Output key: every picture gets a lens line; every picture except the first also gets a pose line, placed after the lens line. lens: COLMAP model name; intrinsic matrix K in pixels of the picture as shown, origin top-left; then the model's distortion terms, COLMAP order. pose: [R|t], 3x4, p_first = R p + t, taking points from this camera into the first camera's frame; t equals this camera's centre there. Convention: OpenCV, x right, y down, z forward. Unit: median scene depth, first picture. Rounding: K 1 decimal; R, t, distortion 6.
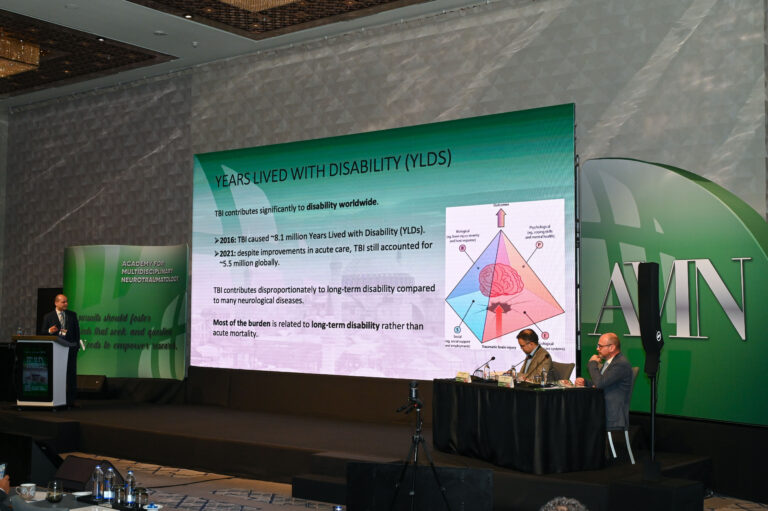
lens RADIAL K [[998.2, 0, 384.0], [0, 998.2, 255.5], [0, 0, 1]] dist [-0.008425, -0.010374]
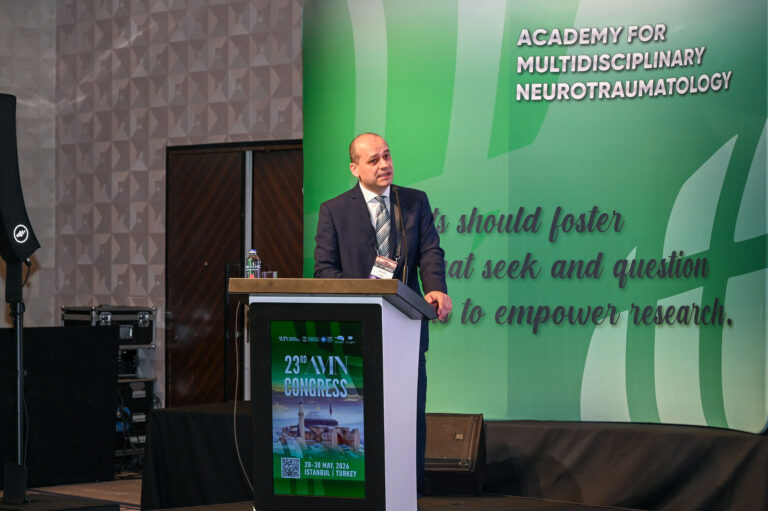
lens RADIAL K [[2279.4, 0, 384.0], [0, 2279.4, 255.5], [0, 0, 1]] dist [-0.044237, -0.246181]
pose [[0.986534, -0.009935, -0.163254, -0.193050], [0.020378, 0.997842, 0.062418, 0.029952], [0.162282, -0.064904, 0.984608, 0.327042]]
